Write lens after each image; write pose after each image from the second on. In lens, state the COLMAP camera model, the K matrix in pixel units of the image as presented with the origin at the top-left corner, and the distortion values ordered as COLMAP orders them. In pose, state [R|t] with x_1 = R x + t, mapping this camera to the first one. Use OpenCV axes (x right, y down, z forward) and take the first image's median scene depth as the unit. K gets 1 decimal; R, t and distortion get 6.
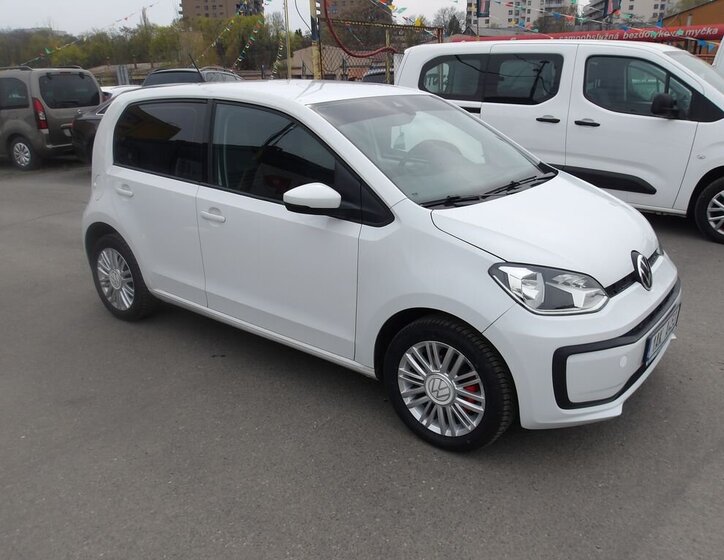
lens RADIAL K [[619.8, 0, 362.0], [0, 619.8, 280.0], [0, 0, 1]] dist [0.010302, 0.001227]
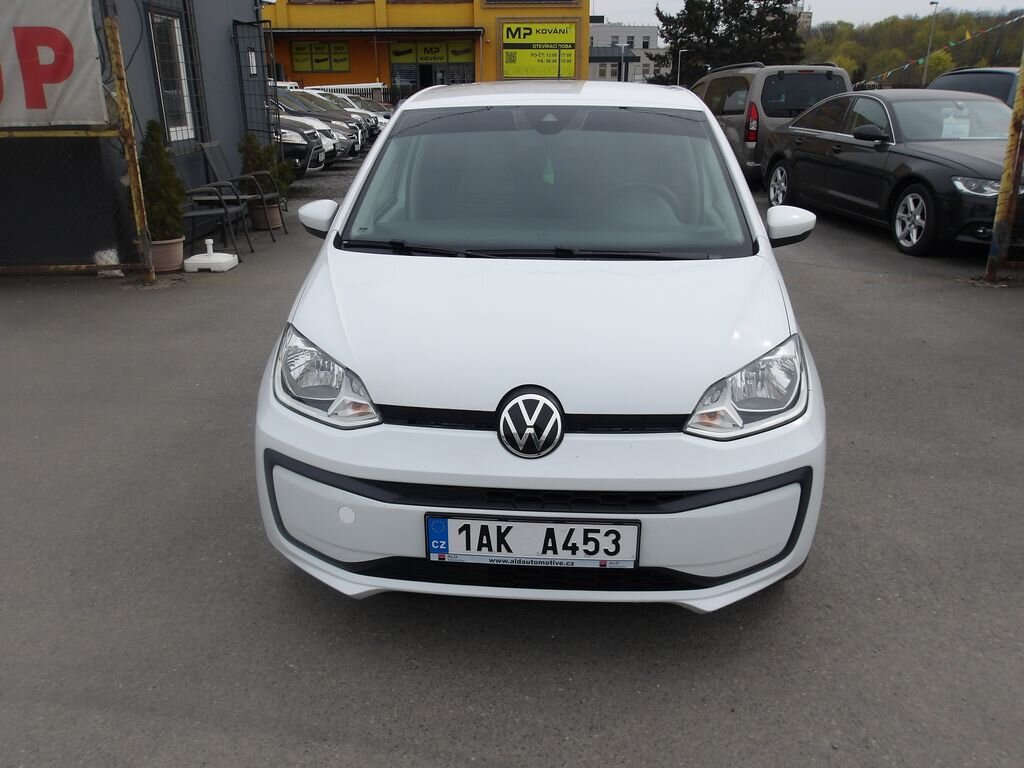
lens RADIAL K [[839.2, 0, 506.0], [0, 839.2, 381.8], [0, 0, 1]] dist [0.000820, 0.011288]
pose [[0.562593, 0.288212, -0.774869, 1.140905], [-0.263205, 0.950939, 0.162601, -0.188275], [0.783717, 0.112471, 0.610851, 0.564166]]
